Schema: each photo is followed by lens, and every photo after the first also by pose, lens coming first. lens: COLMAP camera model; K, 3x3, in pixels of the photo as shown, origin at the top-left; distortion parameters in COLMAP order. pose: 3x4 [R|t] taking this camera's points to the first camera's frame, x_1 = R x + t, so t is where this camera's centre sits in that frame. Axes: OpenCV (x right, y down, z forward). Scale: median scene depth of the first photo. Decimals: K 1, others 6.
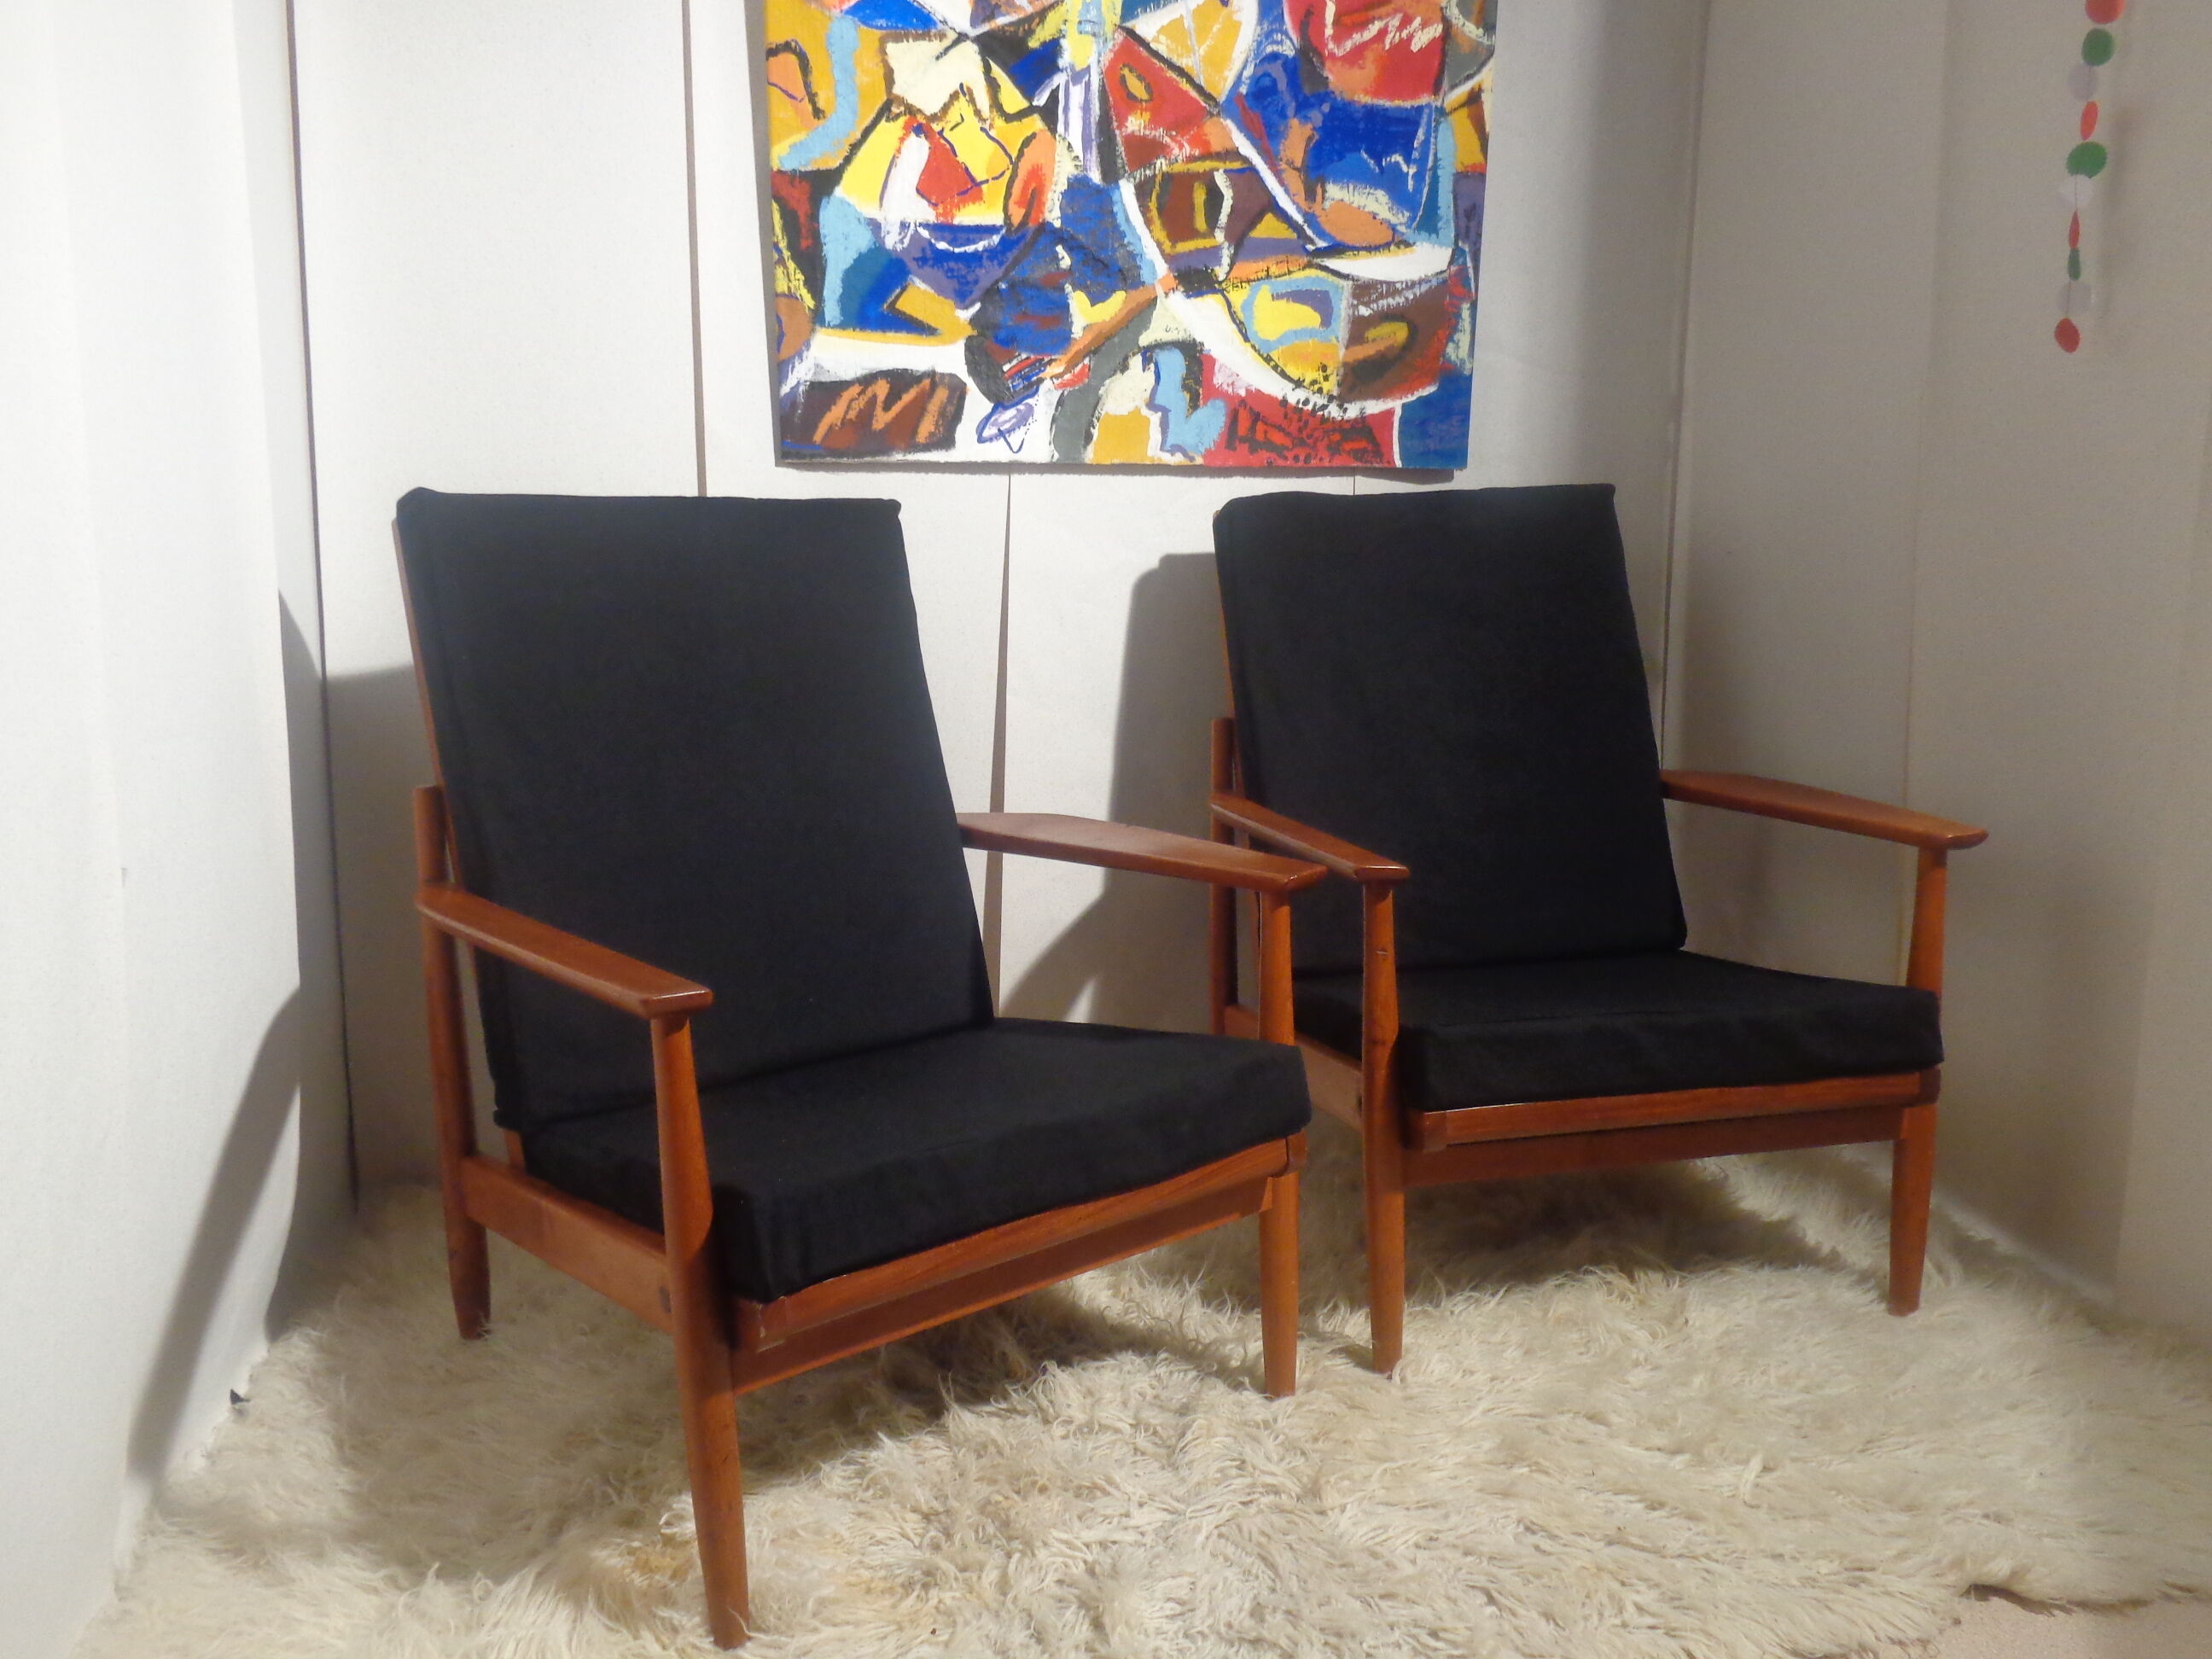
lens RADIAL K [[1684.8, 0, 1110.0], [0, 1684.8, 814.8], [0, 0, 1]] dist [-0.000194, 0.009438]
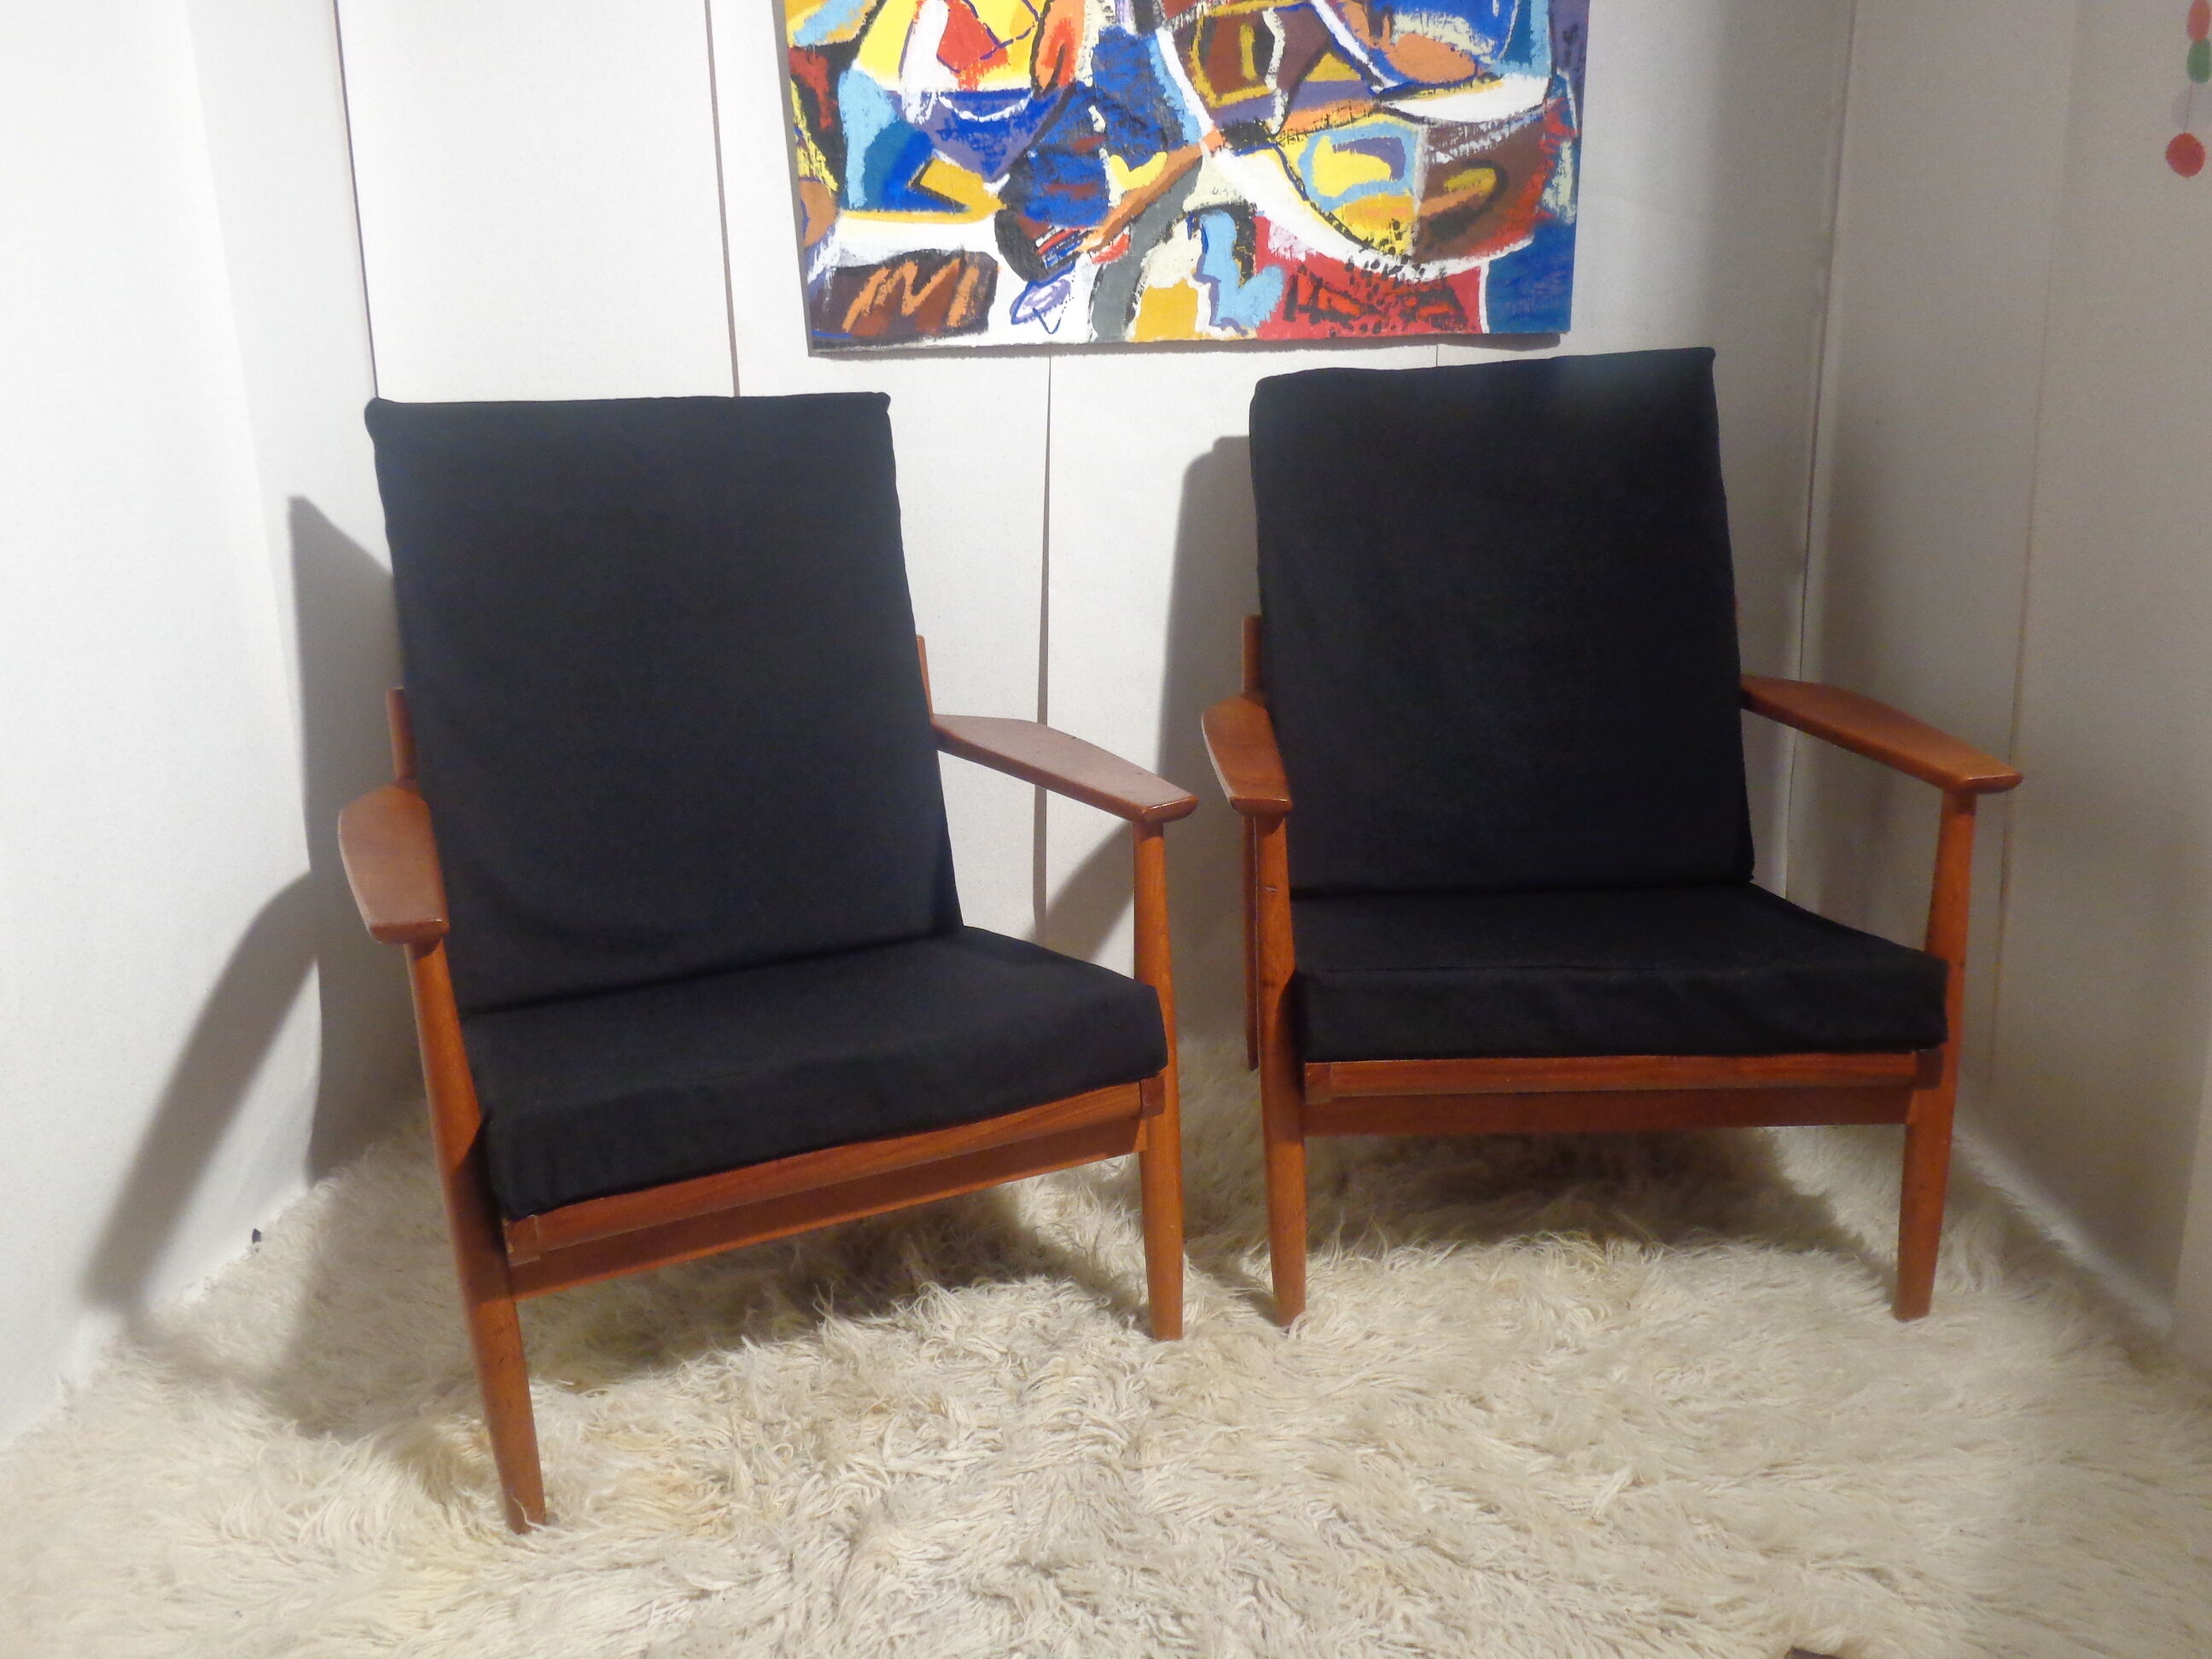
lens RADIAL K [[1684.8, 0, 1108.0], [0, 1684.8, 816.1], [0, 0, 1]] dist [-0.000194, 0.009438]
pose [[0.971867, 0.034412, -0.233005, 0.217496], [-0.013786, 0.995884, 0.089577, -0.030118], [0.235128, -0.083845, 0.968341, 0.064158]]
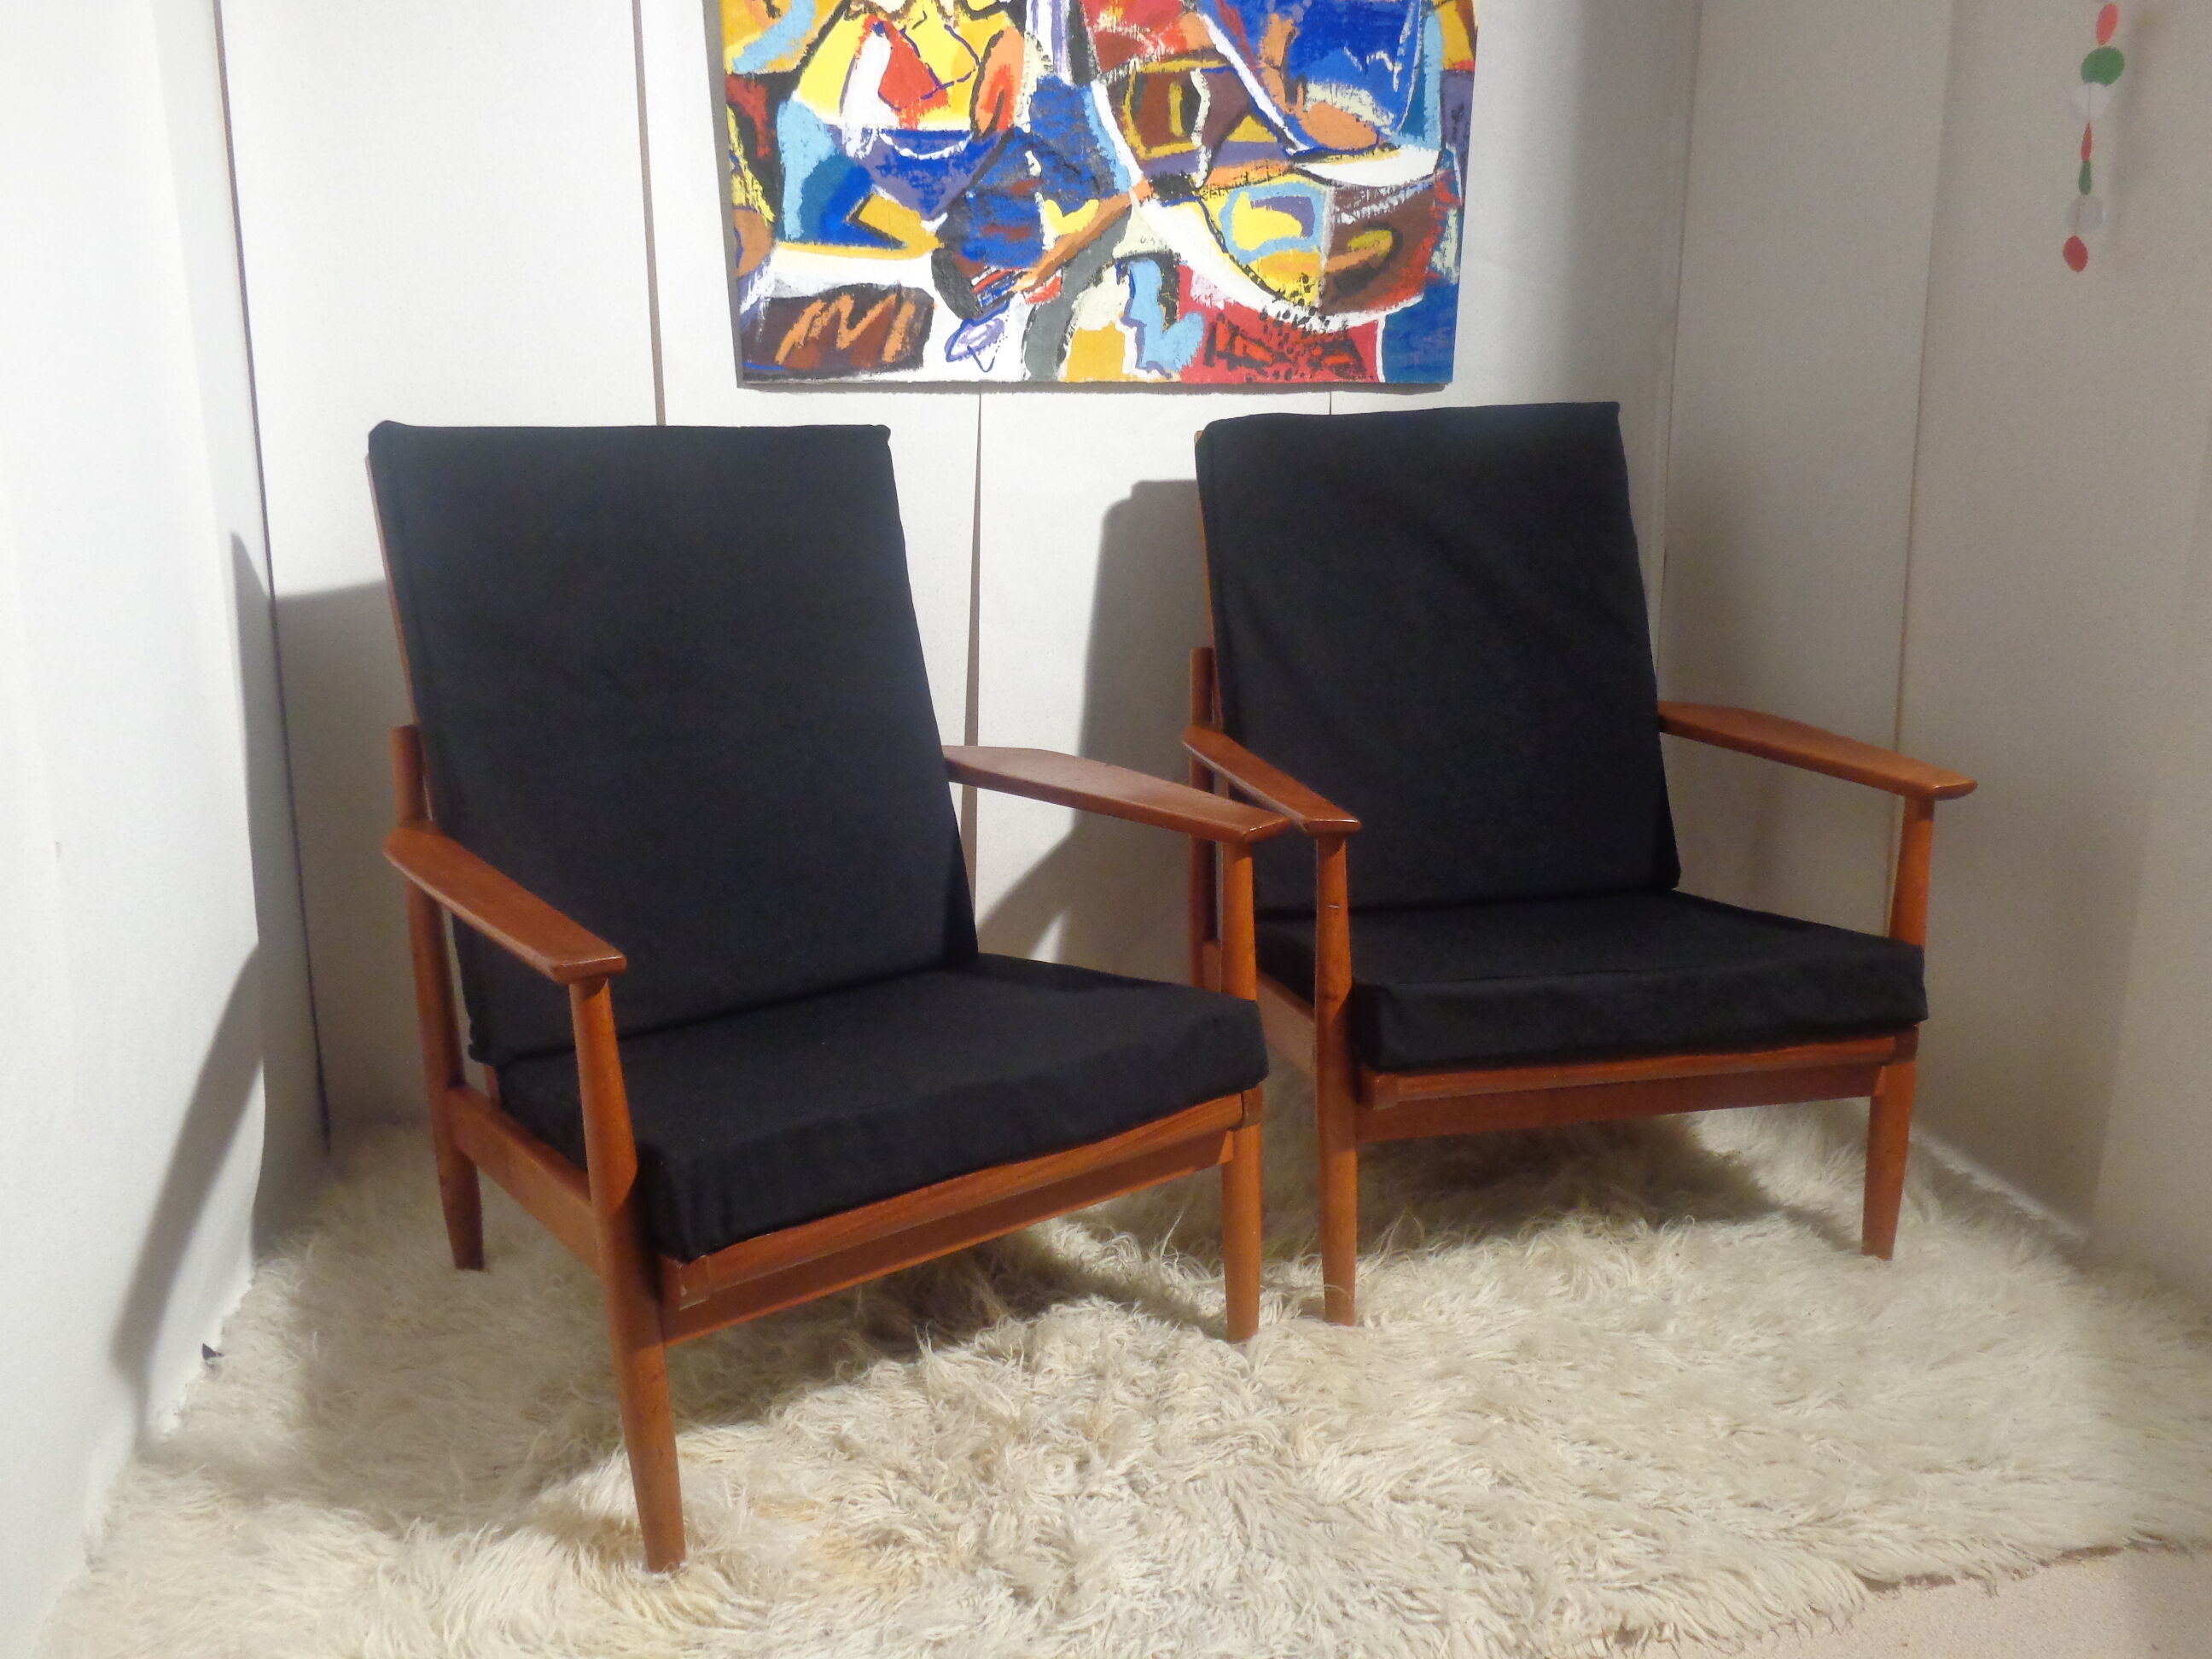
lens RADIAL K [[1684.8, 0, 1110.1], [0, 1684.8, 817.2], [0, 0, 1]] dist [-0.000194, 0.009438]
pose [[0.999934, -0.006937, 0.009104, 0.004807], [0.006306, 0.997691, 0.067623, -0.025934], [-0.009552, -0.067562, 0.997669, 0.019423]]
